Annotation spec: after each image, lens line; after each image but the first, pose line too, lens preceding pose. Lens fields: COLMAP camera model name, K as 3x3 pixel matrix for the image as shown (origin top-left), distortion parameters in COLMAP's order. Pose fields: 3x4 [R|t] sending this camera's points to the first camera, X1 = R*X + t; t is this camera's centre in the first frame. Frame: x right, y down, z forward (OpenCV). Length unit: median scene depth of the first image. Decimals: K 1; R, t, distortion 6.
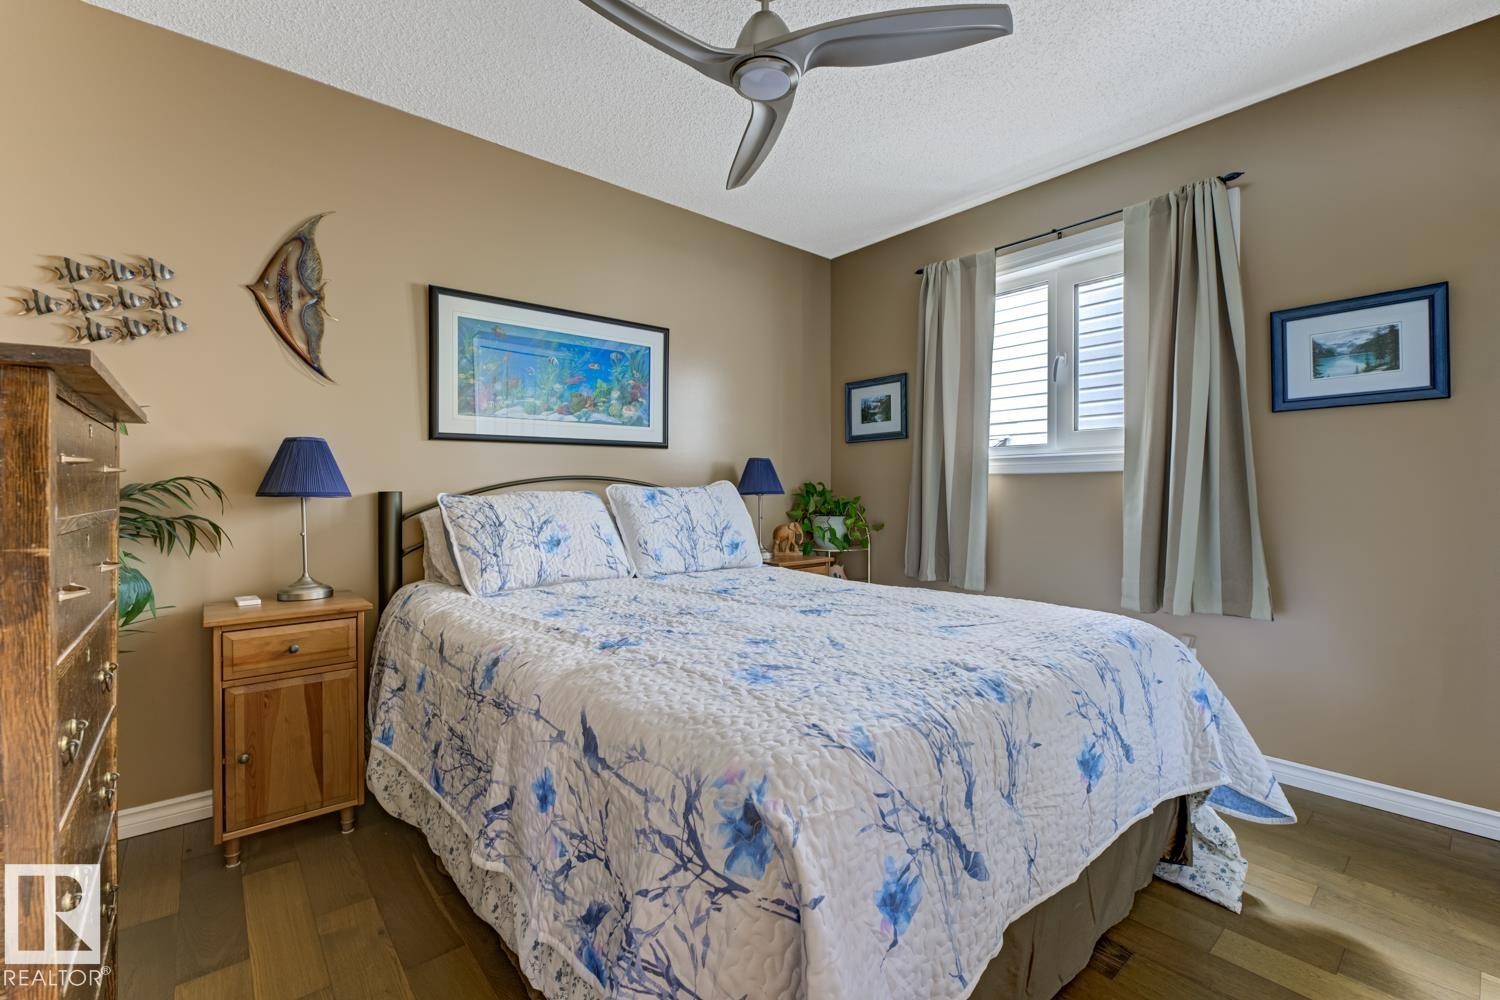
lens RADIAL K [[645.5, 0, 747.6], [0, 645.5, 494.0], [0, 0, 1]] dist [-0.001289, -0.001753]
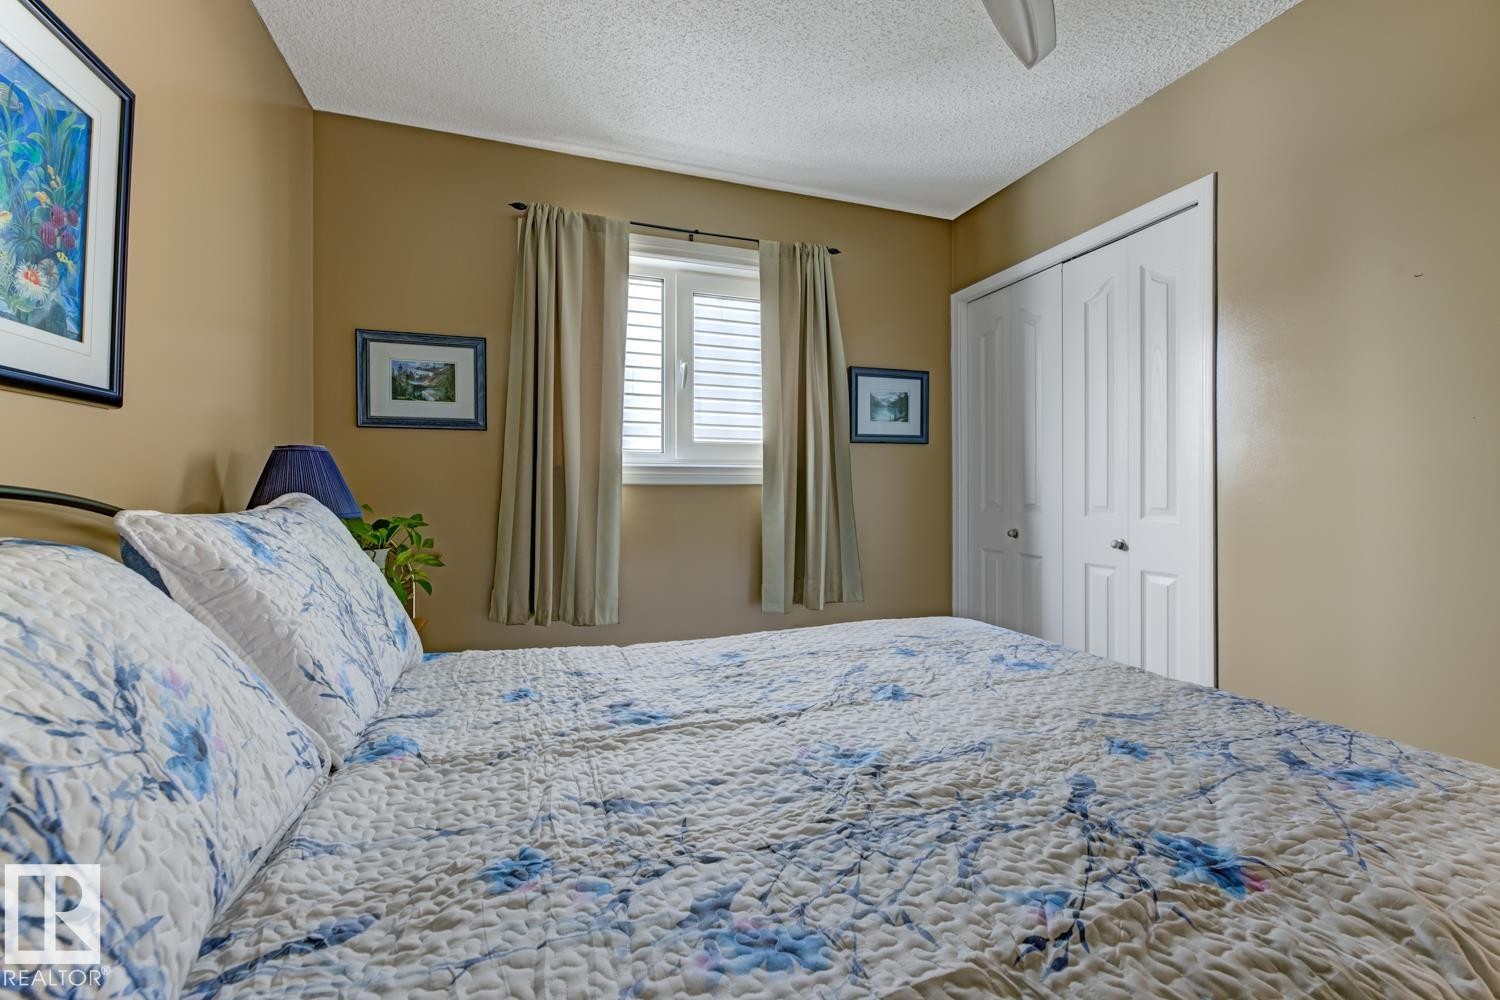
lens RADIAL K [[645.5, 0, 744.7], [0, 645.5, 491.7], [0, 0, 1]] dist [-0.001289, -0.001753]
pose [[0.345757, -0.002591, 0.938321, -0.381614], [0.002274, 0.999996, 0.001924, -0.022452], [-0.938321, 0.001469, 0.345761, 0.571569]]
